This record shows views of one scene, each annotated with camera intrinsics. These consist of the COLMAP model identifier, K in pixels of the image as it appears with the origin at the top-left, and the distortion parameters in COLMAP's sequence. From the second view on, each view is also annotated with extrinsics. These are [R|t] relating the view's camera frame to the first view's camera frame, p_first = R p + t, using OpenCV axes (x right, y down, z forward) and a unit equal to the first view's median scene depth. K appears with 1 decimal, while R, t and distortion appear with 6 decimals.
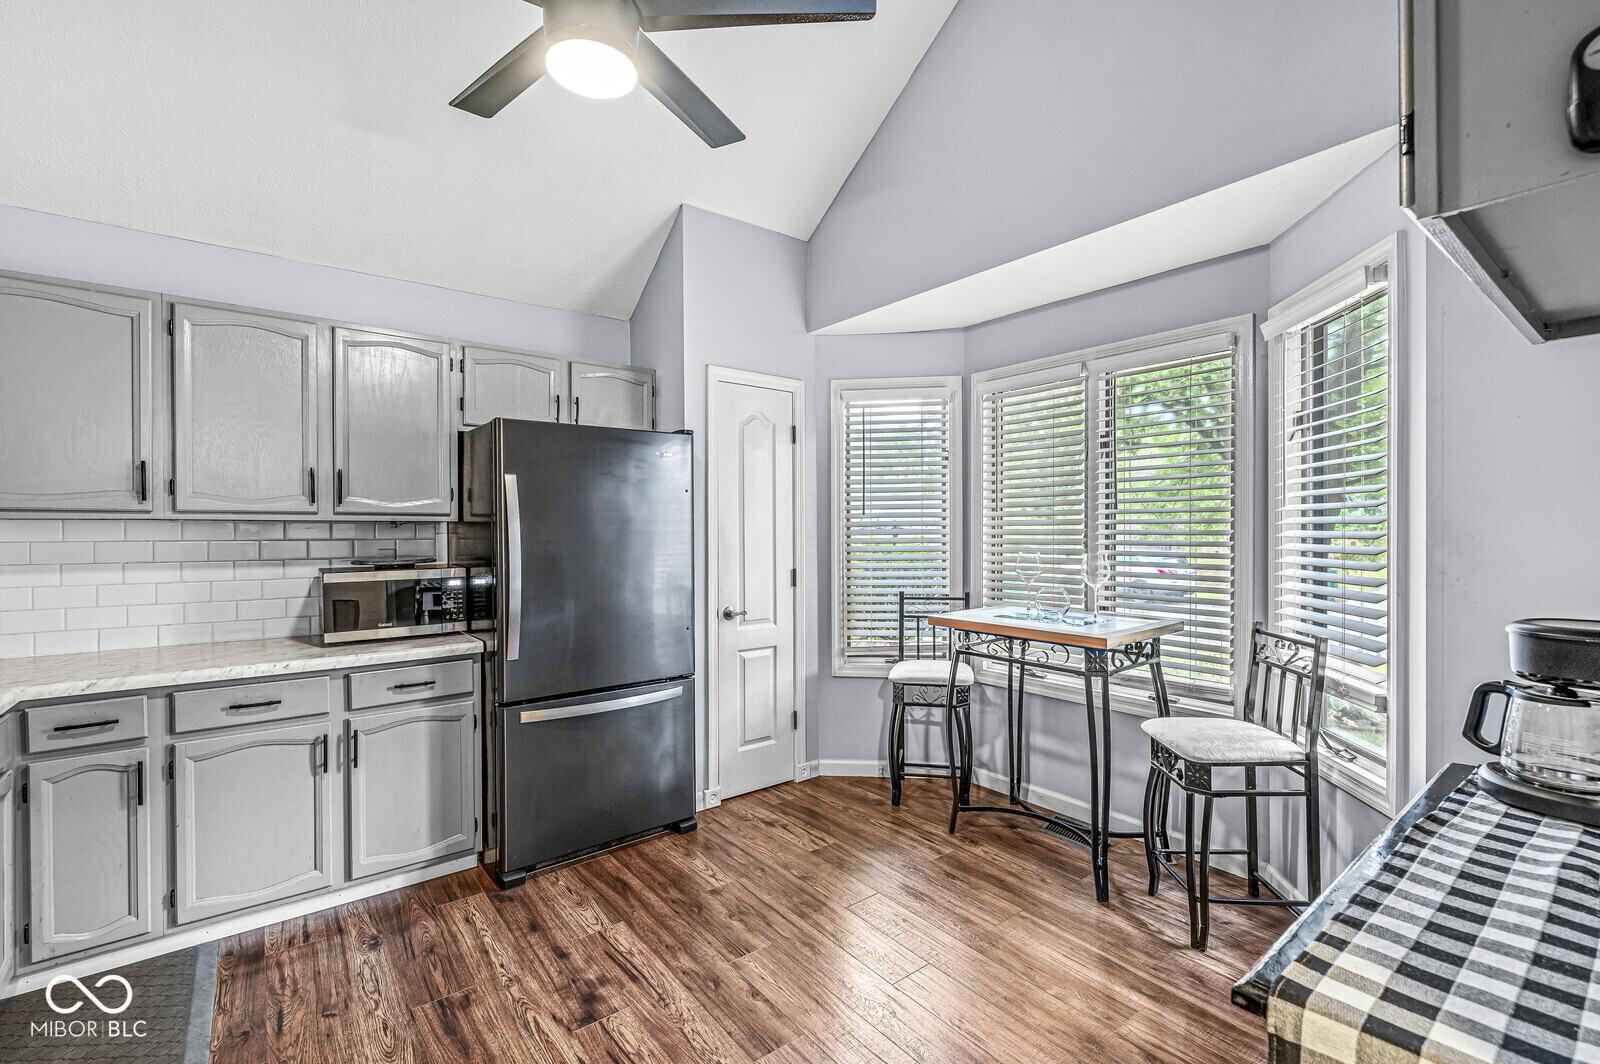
lens RADIAL K [[701.0, 0, 791.8], [0, 701.0, 535.1], [0, 0, 1]] dist [0.000195, 0.000118]
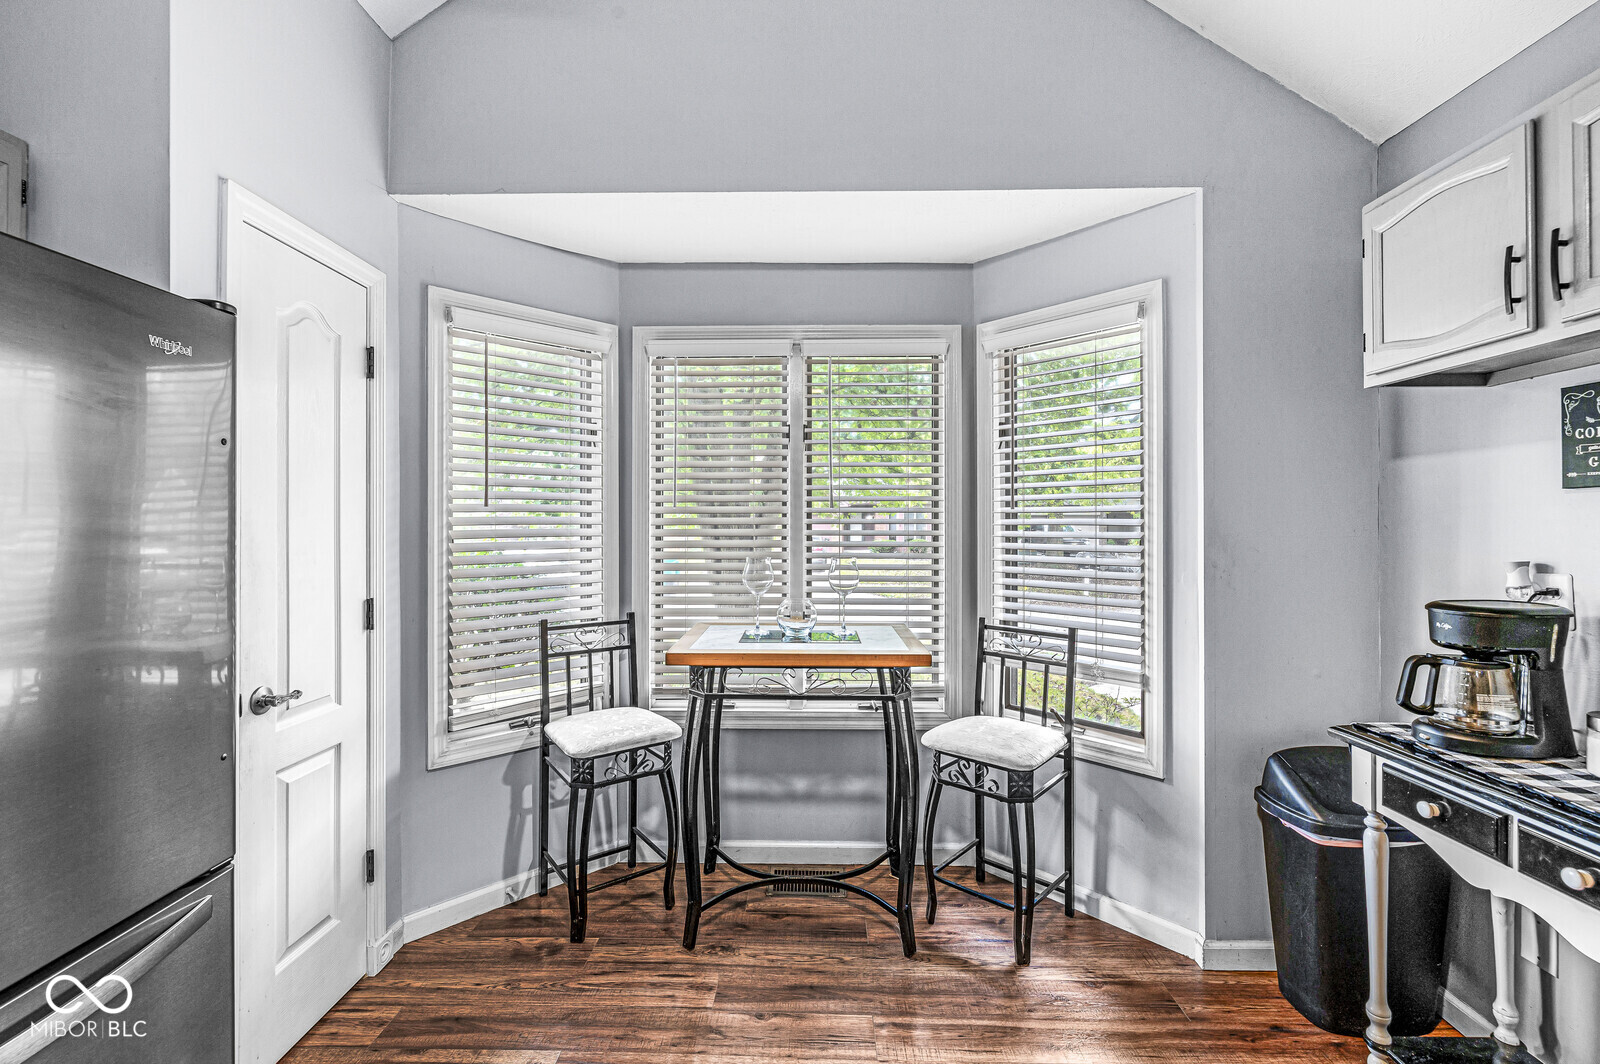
lens RADIAL K [[701.0, 0, 802.2], [0, 701.0, 524.3], [0, 0, 1]] dist [0.000195, 0.000118]
pose [[0.627240, 0.005851, 0.778804, -0.317257], [0.004464, 0.999928, -0.011108, -0.006184], [-0.778813, 0.010444, 0.627169, 0.536599]]
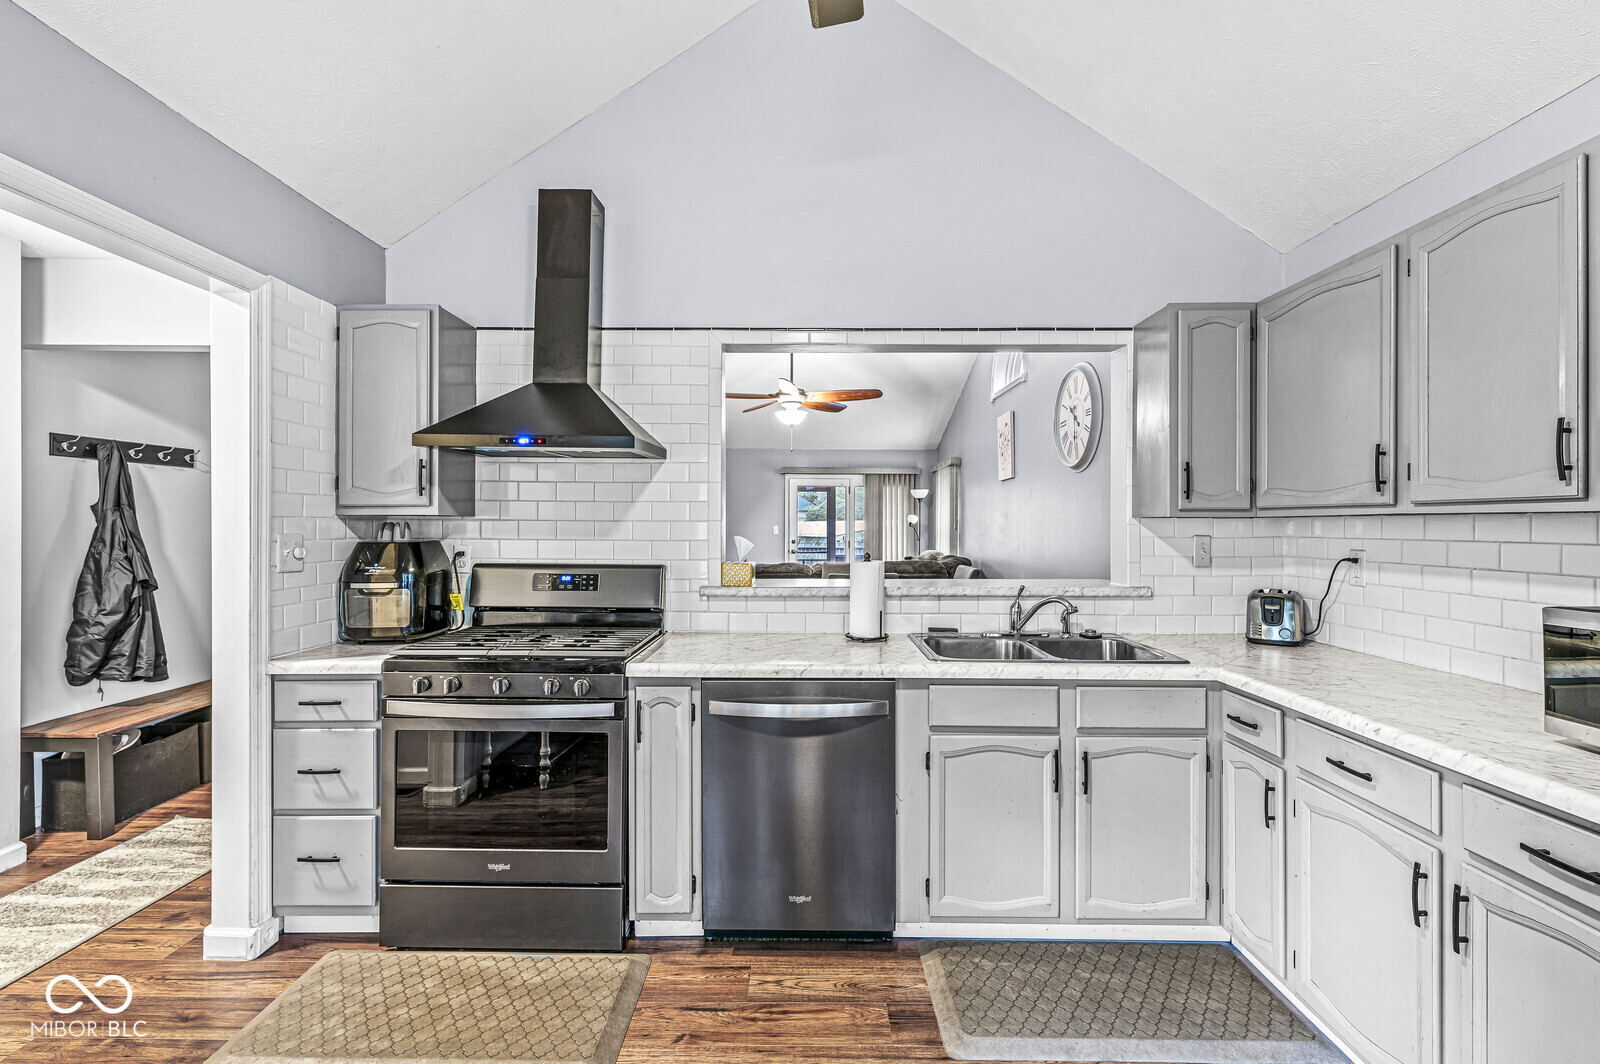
lens RADIAL K [[701.0, 0, 799.5], [0, 701.0, 520.0], [0, 0, 1]] dist [0.000195, 0.000118]
pose [[-0.619506, -0.002641, -0.784988, 0.136116], [-0.005948, 0.999981, 0.001330, -0.011898], [0.784970, 0.005493, -0.619510, 0.867912]]
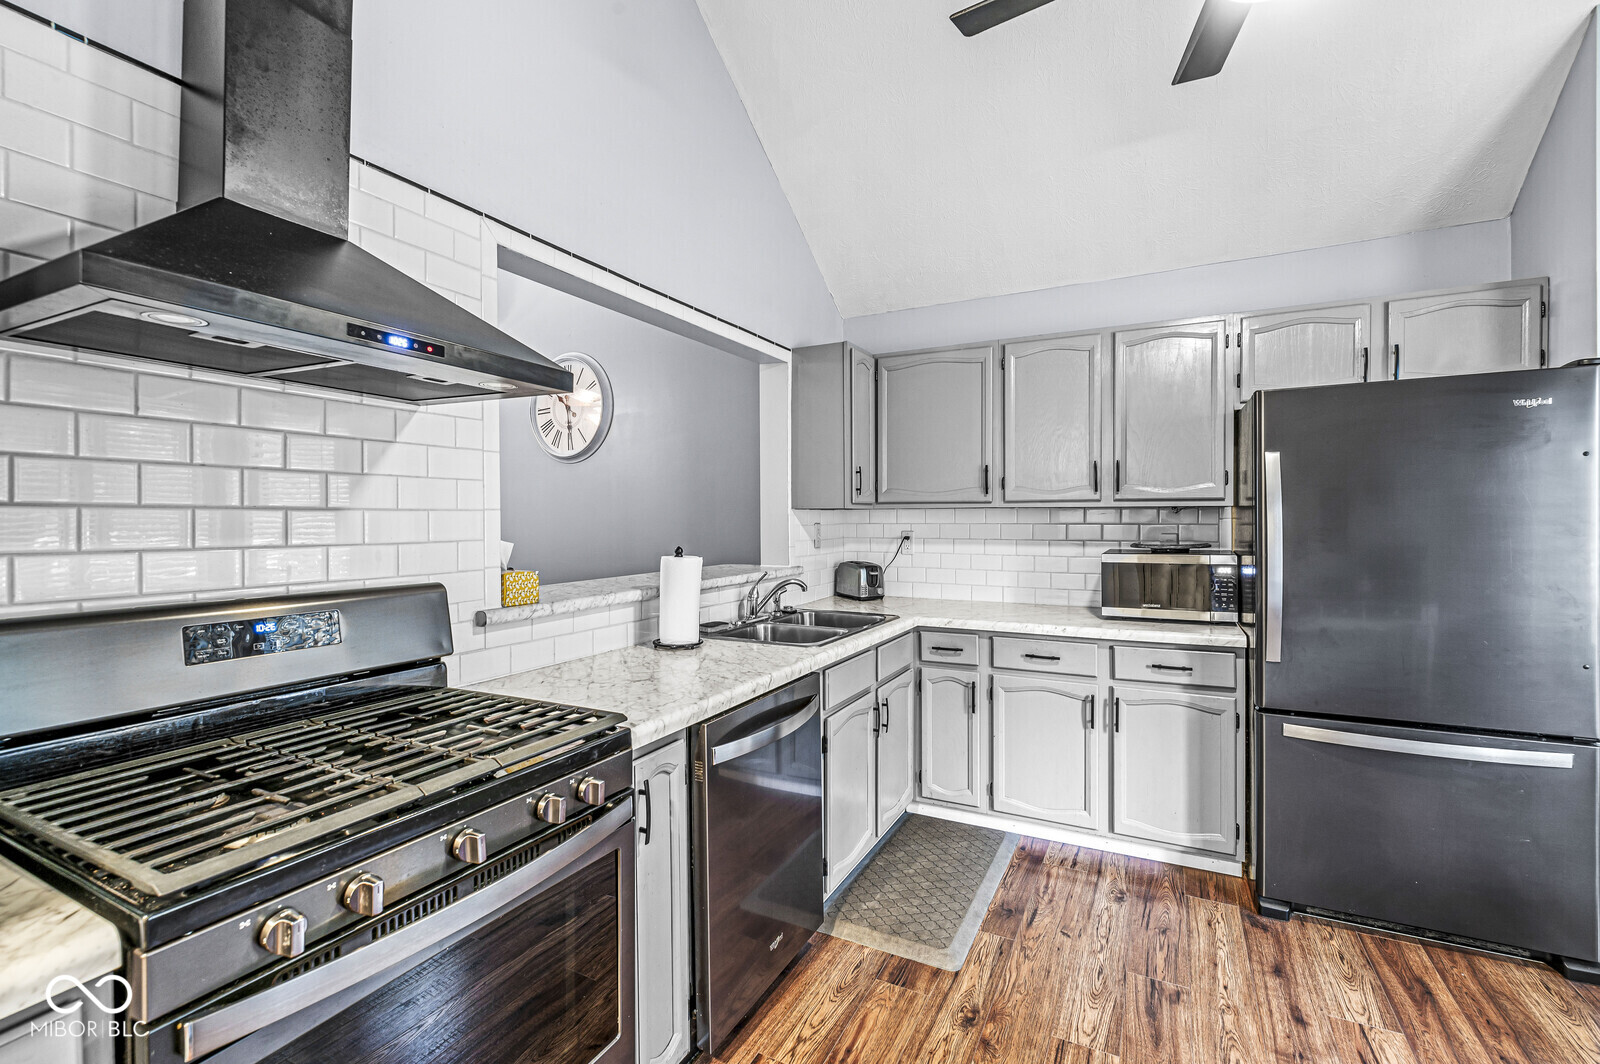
lens RADIAL K [[701.0, 0, 812.0], [0, 701.0, 522.4], [0, 0, 1]] dist [0.000195, 0.000118]
pose [[0.424554, 0.008190, -0.905366, 0.152328], [-0.003717, 0.999966, 0.007303, -0.002363], [0.905395, 0.000264, 0.424570, 0.094307]]
